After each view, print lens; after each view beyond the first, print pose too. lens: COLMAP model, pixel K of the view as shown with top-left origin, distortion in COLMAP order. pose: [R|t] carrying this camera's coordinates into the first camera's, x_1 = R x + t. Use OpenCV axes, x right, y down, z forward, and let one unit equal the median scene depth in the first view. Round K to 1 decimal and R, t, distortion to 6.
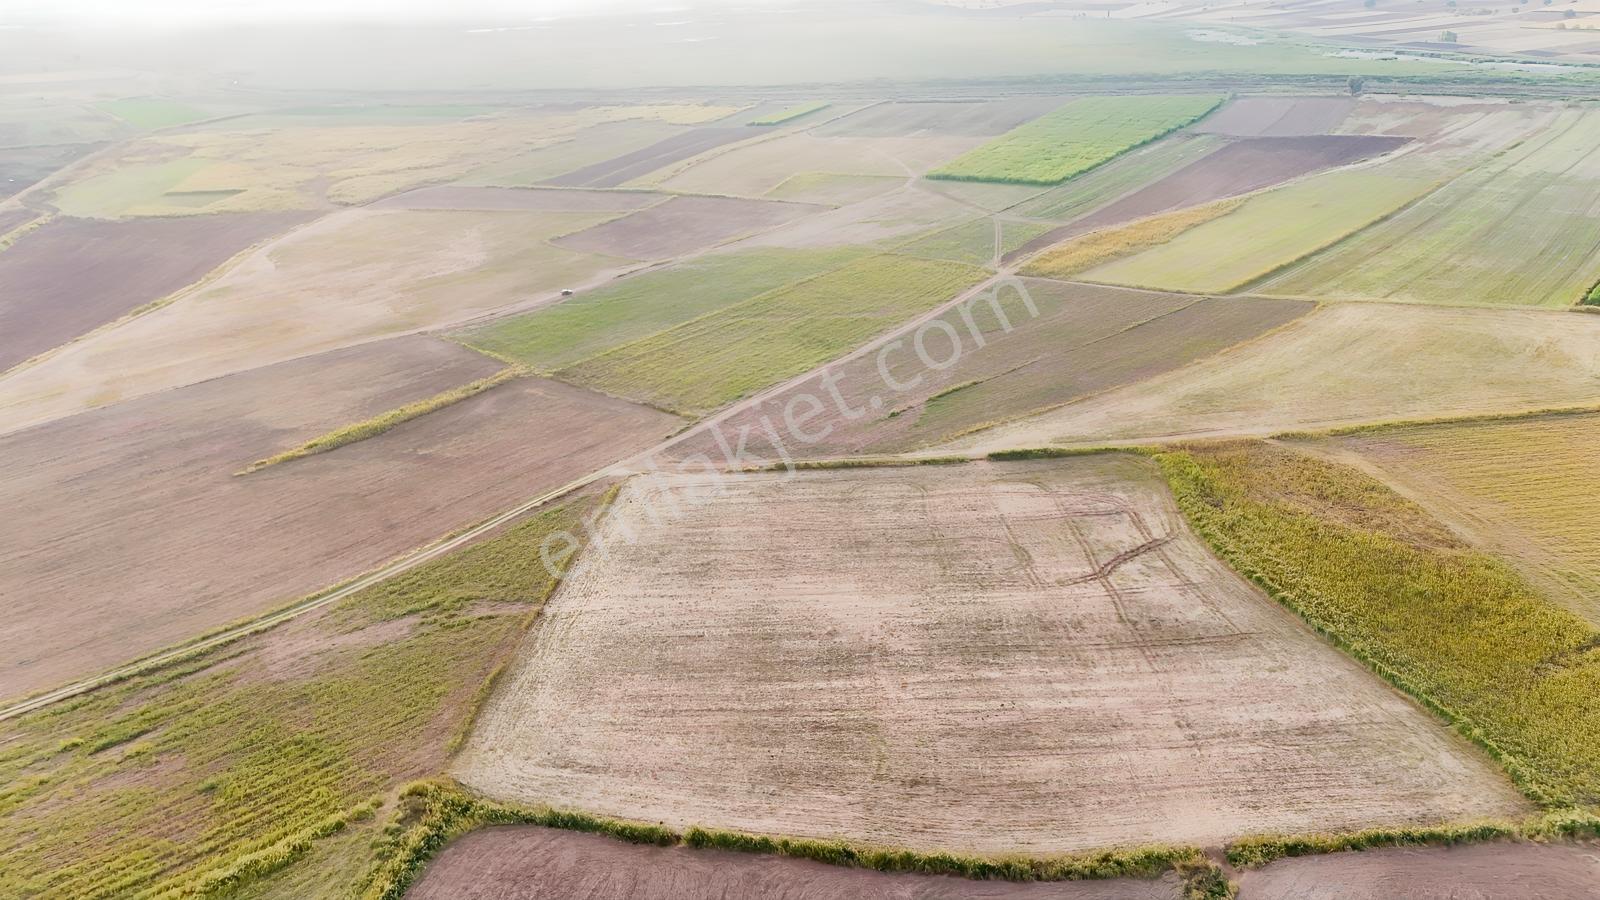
lens RADIAL K [[1166.9, 0, 794.9], [0, 1166.9, 447.6], [0, 0, 1]] dist [0.081580, -0.079272]
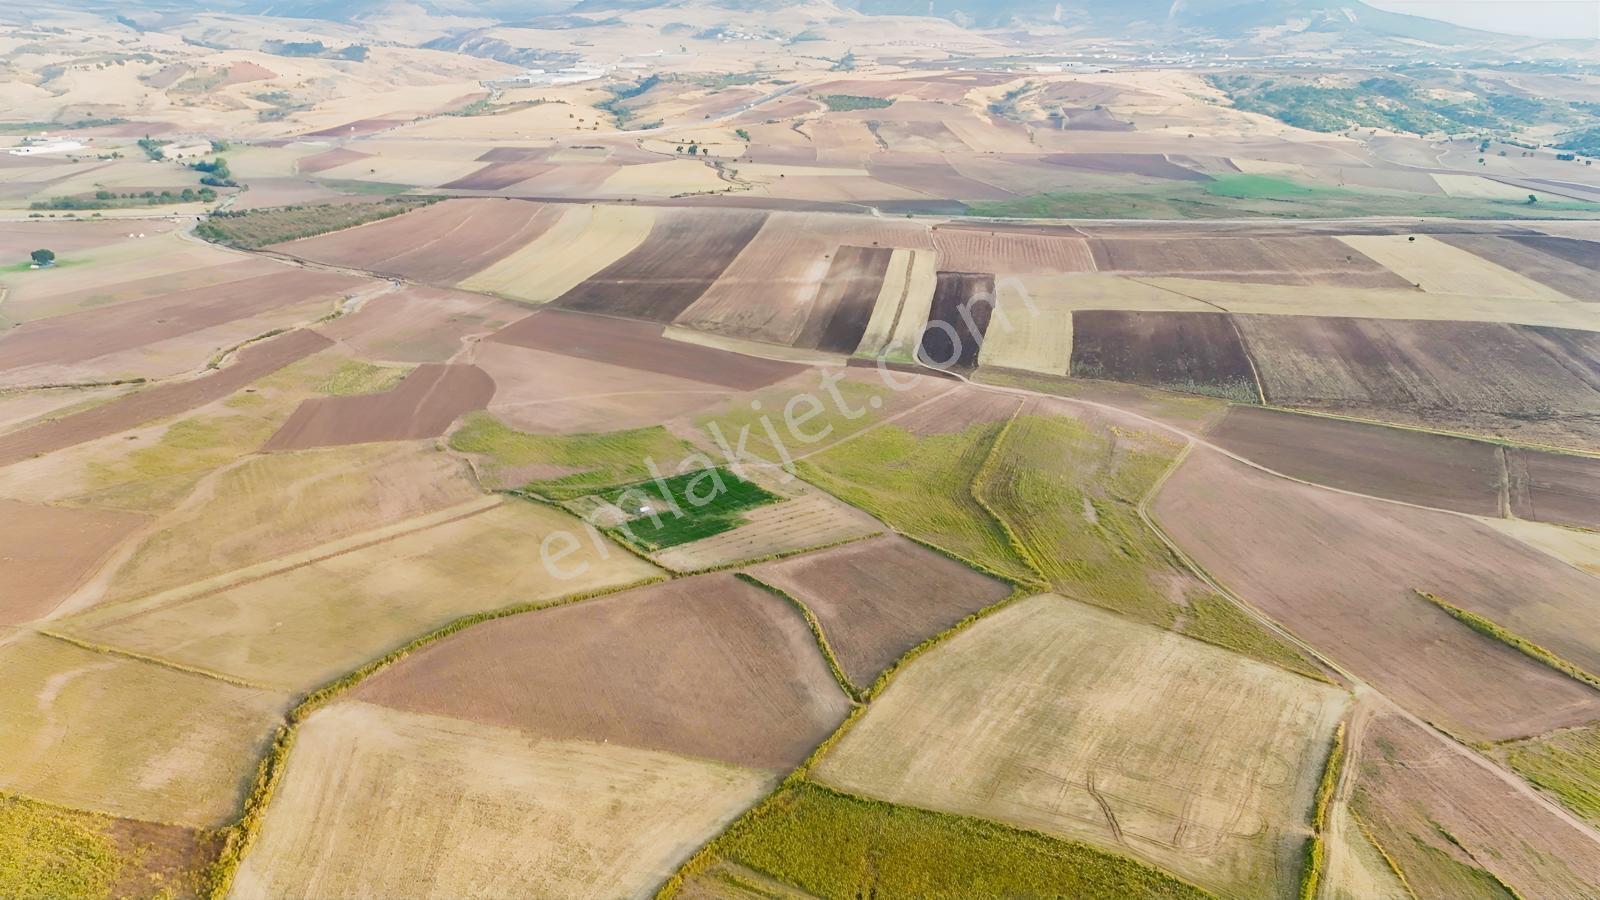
lens RADIAL K [[1166.9, 0, 804.5], [0, 1166.9, 444.5], [0, 0, 1]] dist [0.081580, -0.079272]
pose [[-0.545474, 0.303098, -0.781402, 1.506127], [-0.314211, 0.790369, 0.525917, -0.915760], [0.777001, 0.532399, -0.335889, 0.999548]]
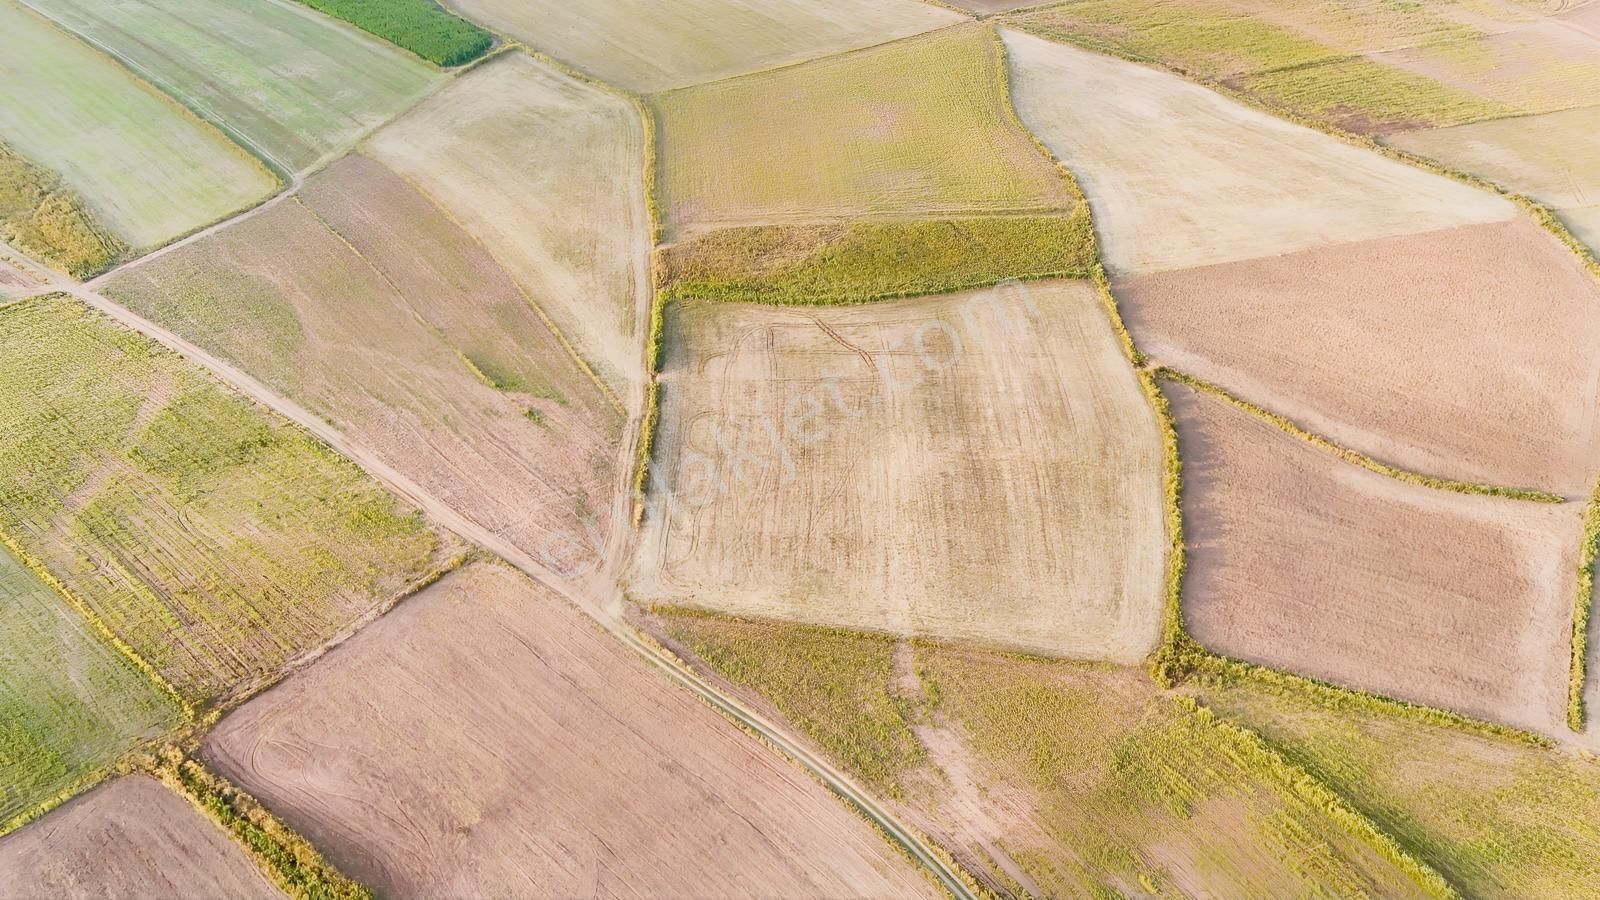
lens RADIAL K [[1166.9, 0, 799.0], [0, 1166.9, 458.6], [0, 0, 1]] dist [0.081580, -0.079272]
pose [[0.033532, -0.614093, 0.788521, -0.978660], [0.371770, 0.740014, 0.560506, -0.645281], [-0.927719, 0.274354, 0.253115, 0.752571]]
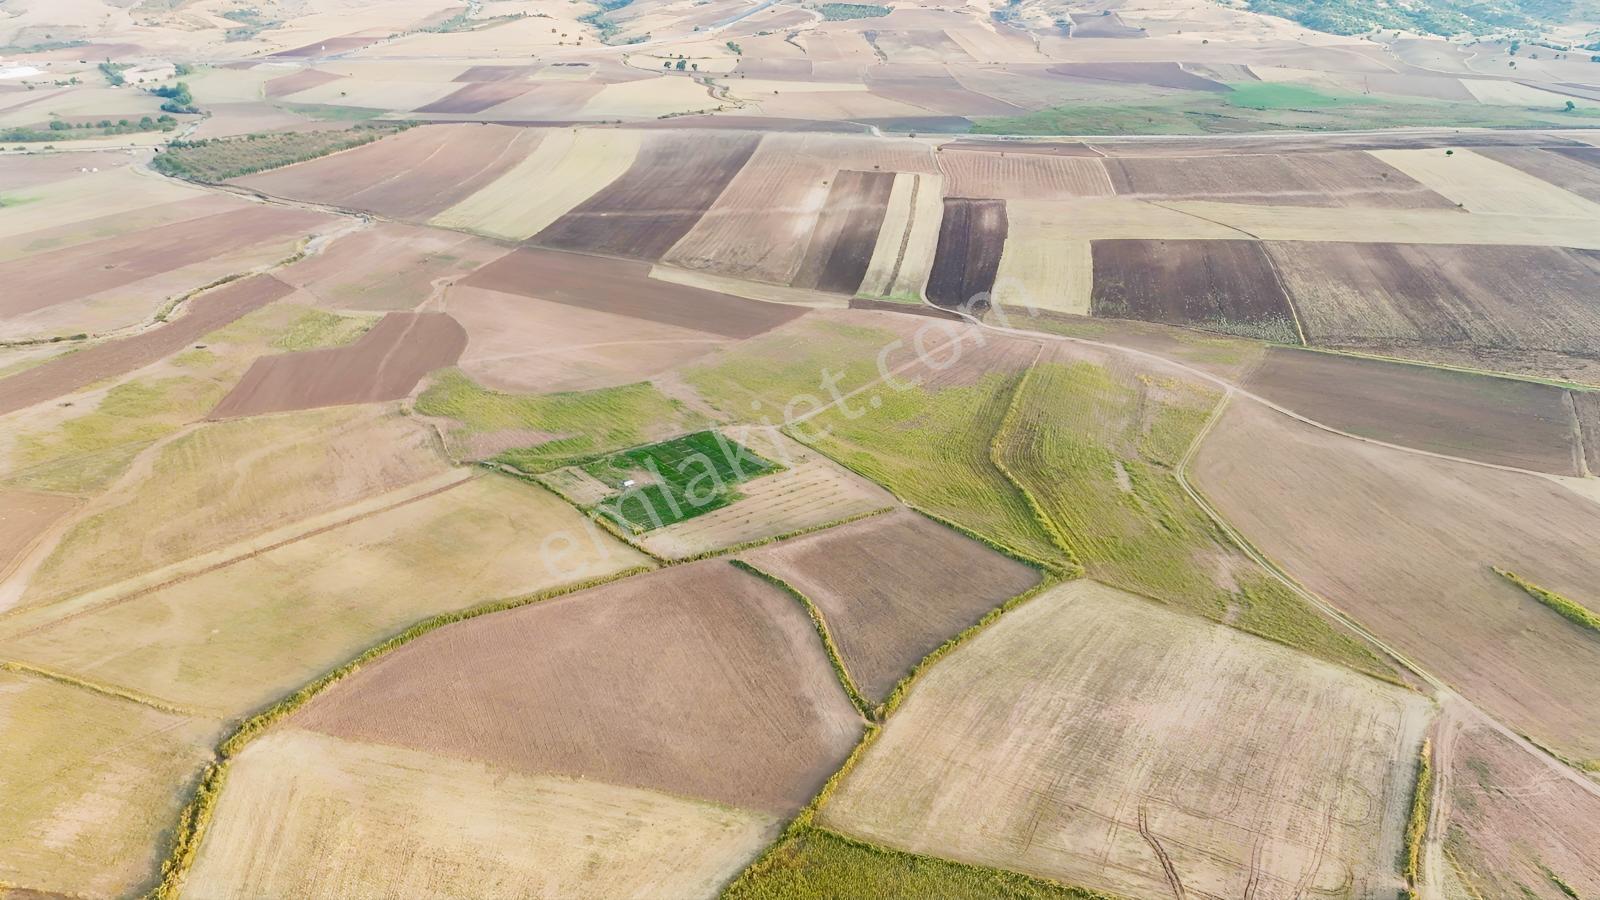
lens RADIAL K [[1166.9, 0, 803.5], [0, 1166.9, 446.9], [0, 0, 1]] dist [0.081580, -0.079272]
pose [[-0.540925, 0.366209, -0.757160, 1.297854], [-0.302136, 0.755536, 0.581274, -0.854927], [0.784929, 0.543190, -0.298044, 0.876082]]
